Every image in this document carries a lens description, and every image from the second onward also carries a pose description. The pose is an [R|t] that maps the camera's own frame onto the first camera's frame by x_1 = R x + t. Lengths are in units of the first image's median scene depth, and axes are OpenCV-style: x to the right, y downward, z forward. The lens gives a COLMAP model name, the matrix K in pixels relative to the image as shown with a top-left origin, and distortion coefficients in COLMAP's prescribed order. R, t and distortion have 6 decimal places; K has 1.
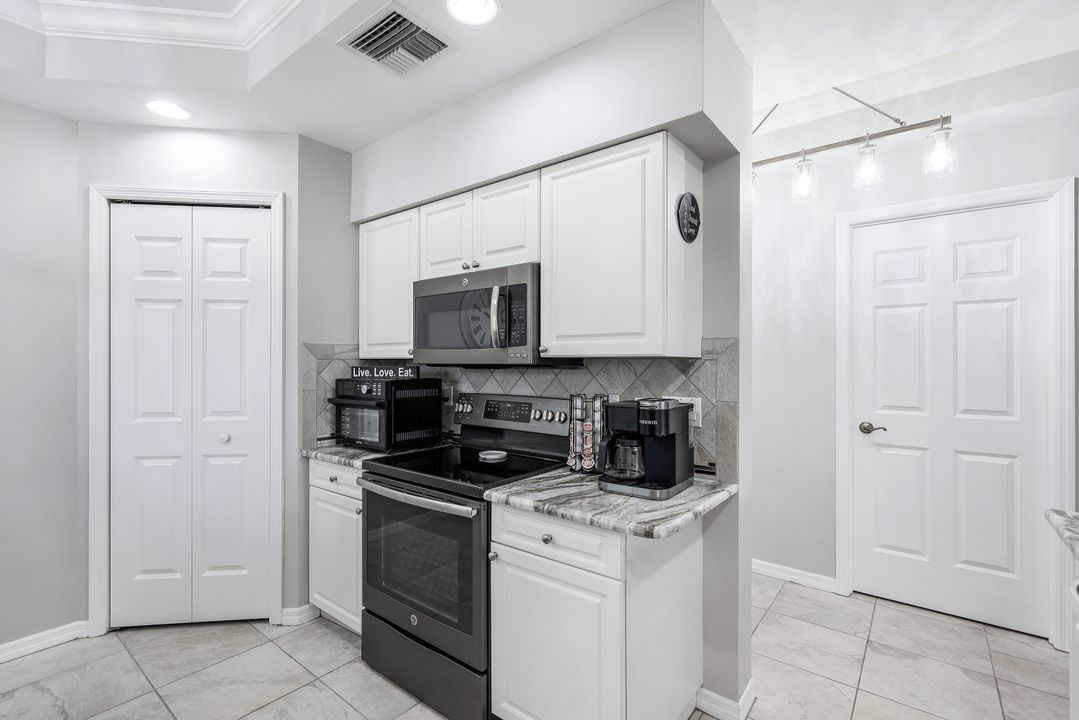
lens RADIAL K [[490.4, 0, 545.4], [0, 490.4, 360.9], [0, 0, 1]] dist [0.001732, 0.000327]
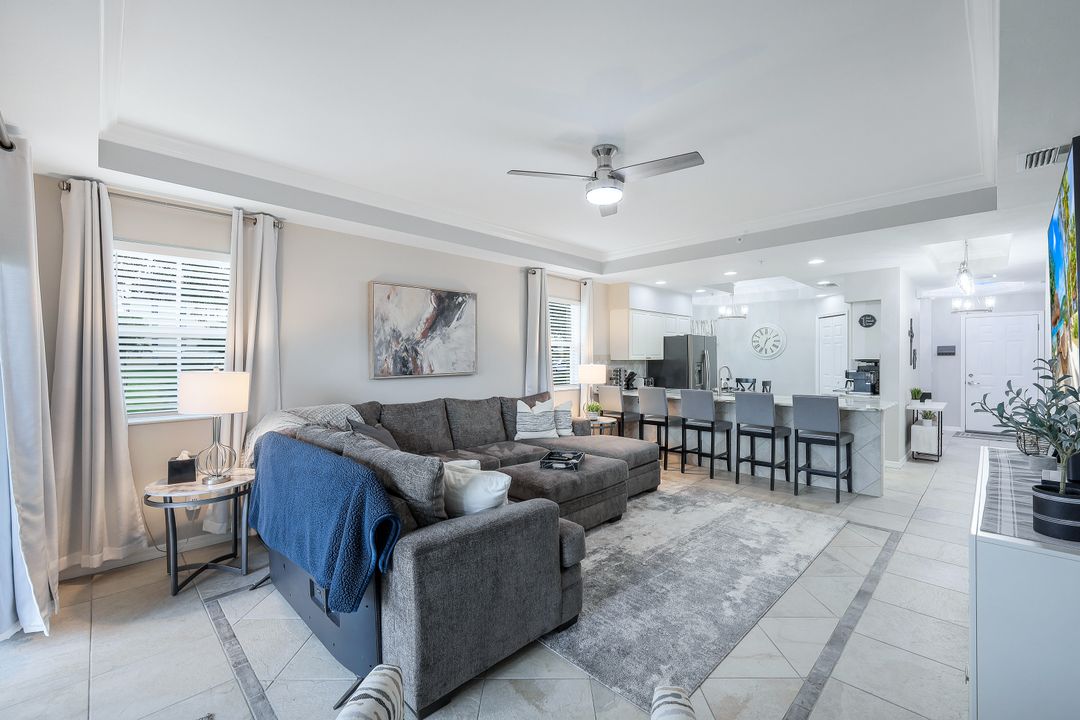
lens RADIAL K [[446.7, 0, 540.0], [0, 446.7, 360.0], [0, 0, 1]] dist [0.000213, -0.000085]
pose [[-0.125247, 0.001135, -0.992125, 2.834098], [0.004170, 0.999991, 0.000617, -0.010019], [0.992117, -0.004060, -0.125250, -0.726270]]
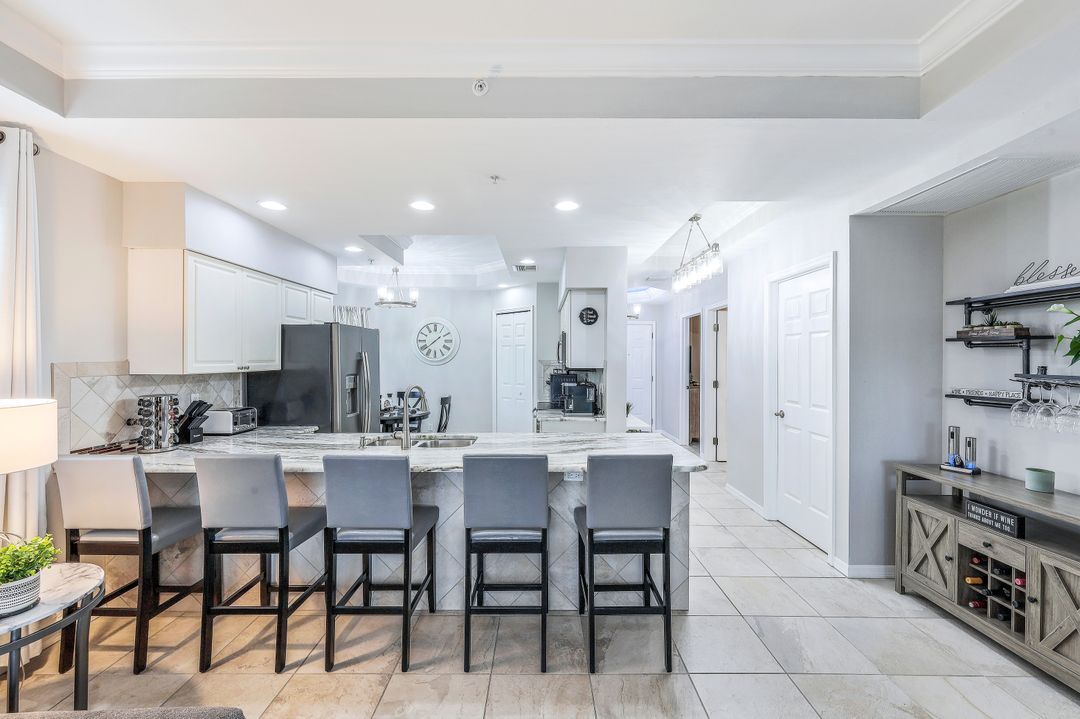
lens RADIAL K [[439.8, 0, 540.0], [0, 439.8, 359.5], [0, 0, 1]] dist [0.000369, 0.000226]
pose [[0.615888, 0.000439, -0.787834, 1.477647], [0.001900, 0.999996, 0.002043, -0.043992], [0.787832, -0.002755, 0.615884, -0.505928]]
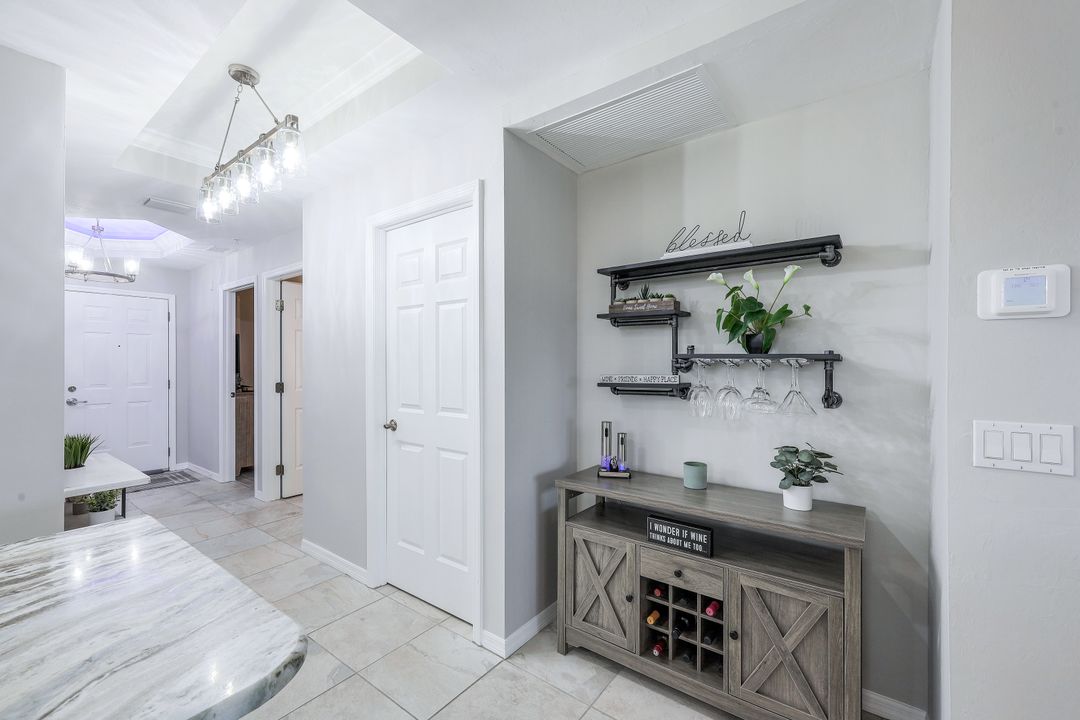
lens RADIAL K [[445.7, 0, 540.8], [0, 445.7, 363.0], [0, 0, 1]] dist [0.000980, 0.000254]
pose [[0.999798, -0.003754, 0.019729, 1.102724], [0.003596, 0.999961, 0.008010, -0.001150], [-0.019758, -0.007937, 0.999773, 0.066817]]
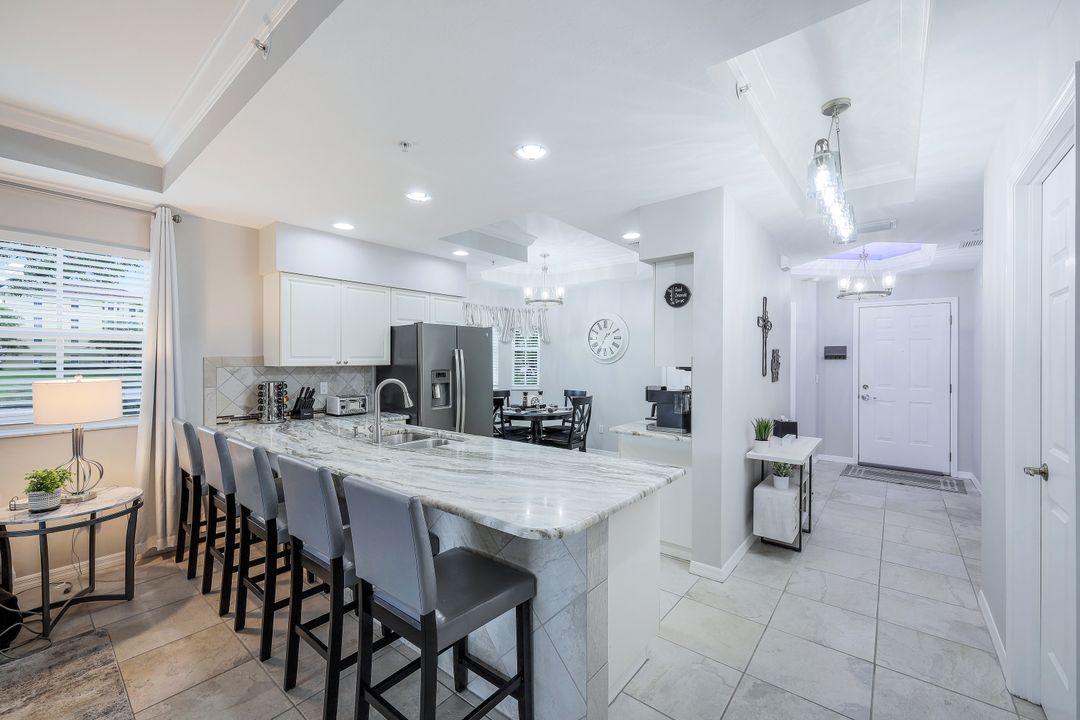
lens RADIAL K [[436.7, 0, 540.2], [0, 436.7, 359.4], [0, 0, 1]] dist [-0.000199, 0.000119]
pose [[-0.018685, -0.002526, -0.999822, 1.489700], [0.001485, 0.999996, -0.002554, -0.024404], [0.999824, -0.001532, -0.018681, 0.354388]]
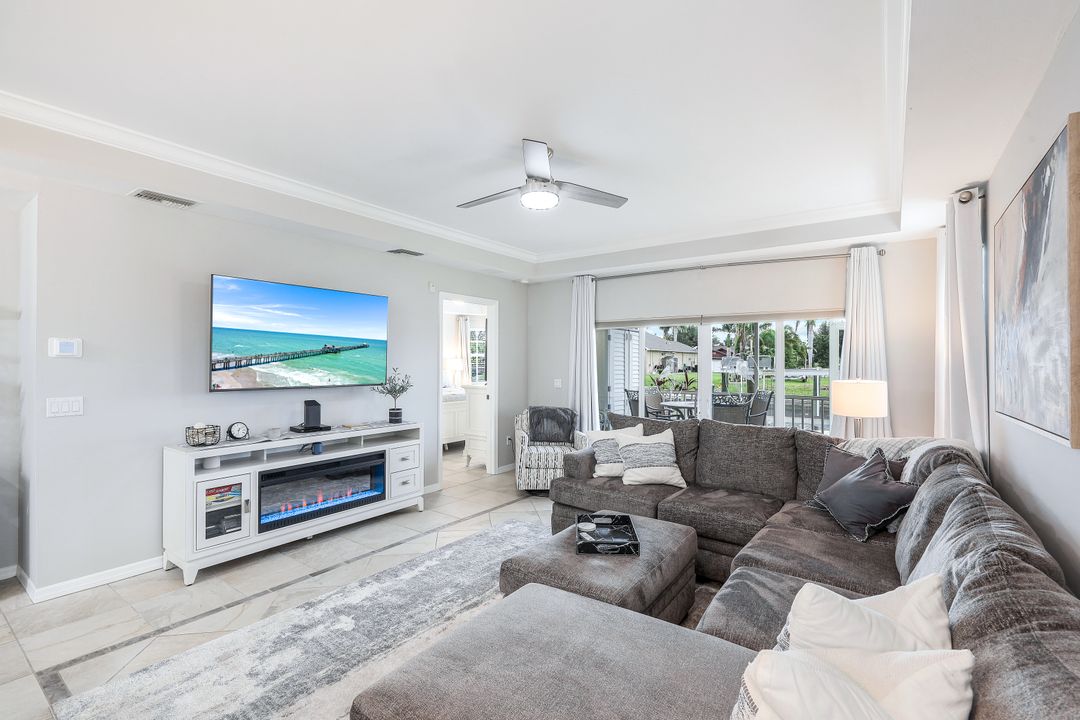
lens RADIAL K [[480.0, 0, 540.0], [0, 480.0, 360.0], [0, 0, 1]] dist [-0.000170, 0.000704]
pose [[-0.035921, 0.002519, 0.999351, 0.327140], [-0.004257, 0.999987, -0.002673, -0.034651], [-0.999346, -0.004350, -0.035910, -0.658789]]
